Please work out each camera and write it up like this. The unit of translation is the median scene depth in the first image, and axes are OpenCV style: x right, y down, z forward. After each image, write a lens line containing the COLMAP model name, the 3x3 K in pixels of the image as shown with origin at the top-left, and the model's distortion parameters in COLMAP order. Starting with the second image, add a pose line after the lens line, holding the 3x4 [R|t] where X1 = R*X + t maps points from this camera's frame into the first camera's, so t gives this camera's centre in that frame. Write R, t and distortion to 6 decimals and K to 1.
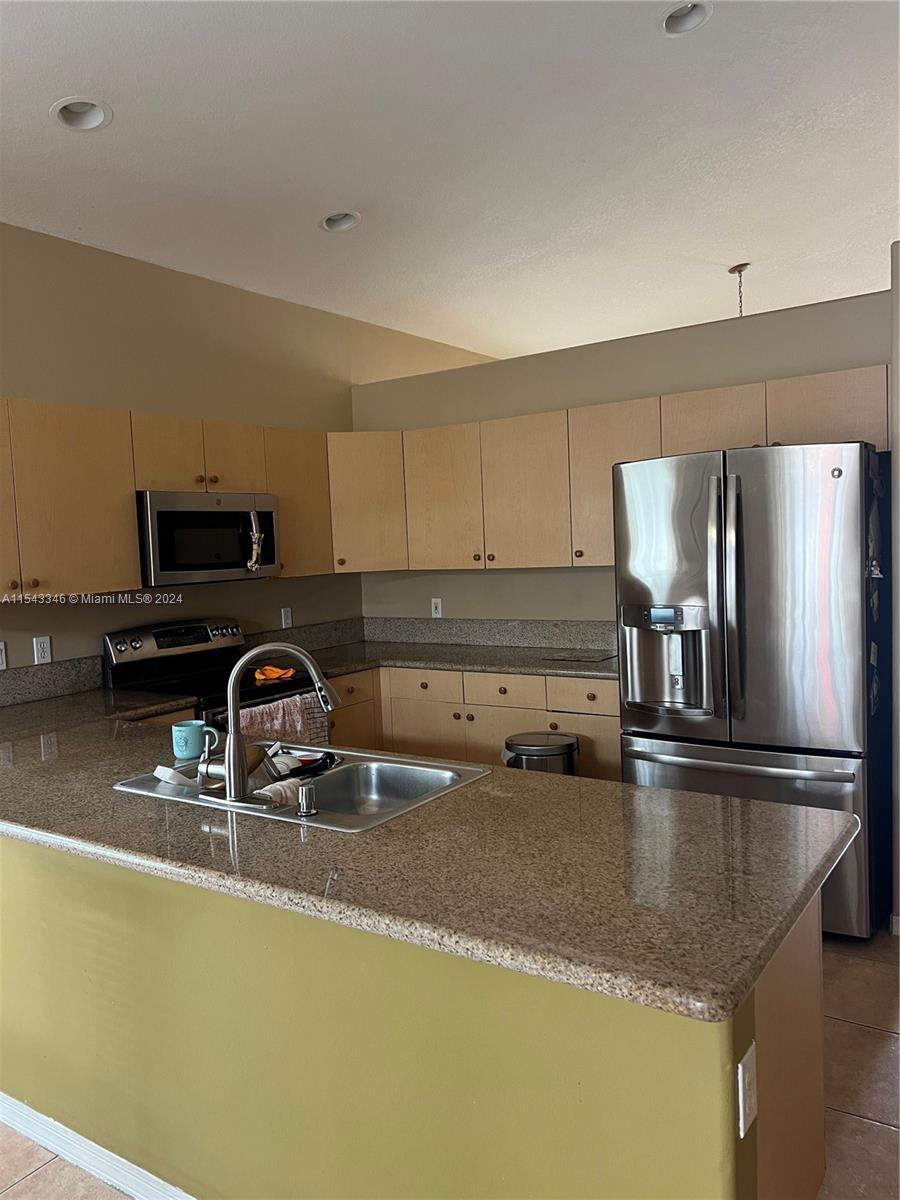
lens RADIAL K [[910.4, 0, 438.7], [0, 910.4, 599.5], [0, 0, 1]] dist [0.066954, -0.093083]
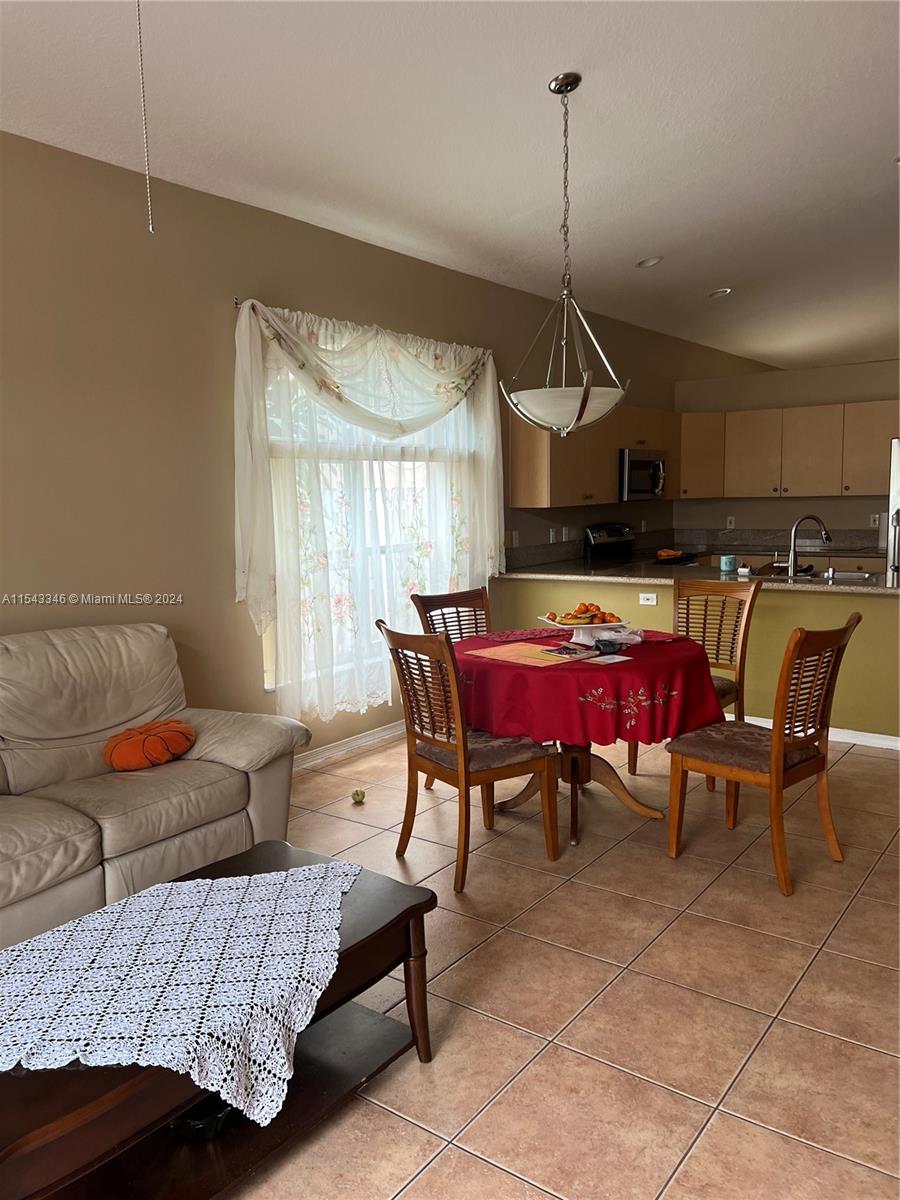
lens RADIAL K [[910.4, 0, 438.7], [0, 910.4, 599.5], [0, 0, 1]] dist [0.066954, -0.093083]
pose [[0.999030, 0.023734, -0.037093, -0.545605], [-0.021687, 0.998269, 0.054671, 0.081541], [0.038327, -0.053813, 0.997815, -0.770965]]
